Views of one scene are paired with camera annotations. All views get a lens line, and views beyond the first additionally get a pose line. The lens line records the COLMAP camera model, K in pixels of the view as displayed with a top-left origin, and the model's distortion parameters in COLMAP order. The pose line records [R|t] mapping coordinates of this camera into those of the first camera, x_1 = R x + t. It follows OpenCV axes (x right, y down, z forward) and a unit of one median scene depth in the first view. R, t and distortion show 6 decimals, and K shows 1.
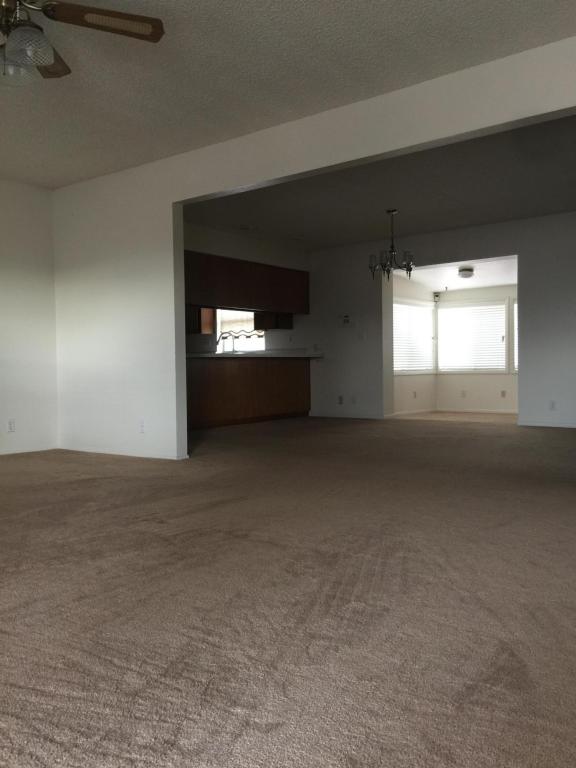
lens RADIAL K [[663.7, 0, 288.0], [0, 663.7, 384.0], [0, 0, 1]] dist [0.156297, -0.119174]
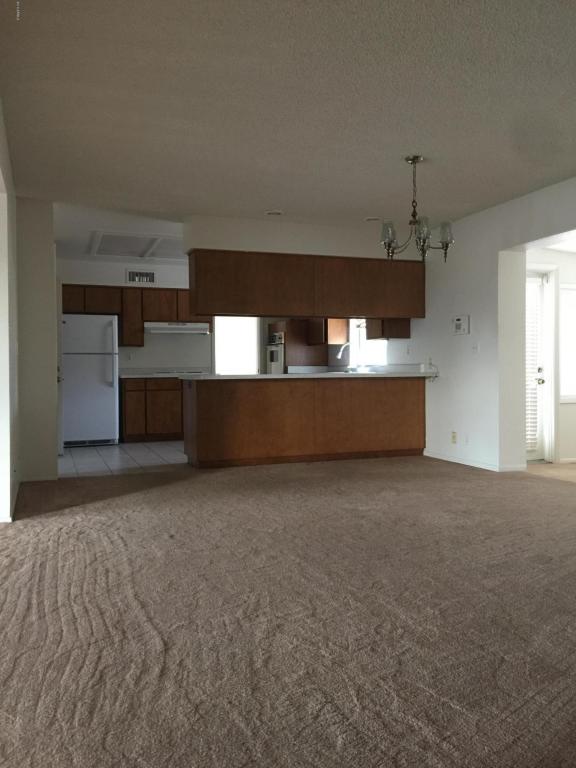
lens RADIAL K [[663.7, 0, 288.0], [0, 663.7, 384.0], [0, 0, 1]] dist [0.156297, -0.119174]
pose [[0.858308, 0.025071, -0.512522, 0.283629], [-0.027084, 0.999627, 0.003542, -0.030015], [0.512420, 0.010841, 0.858667, 0.286524]]
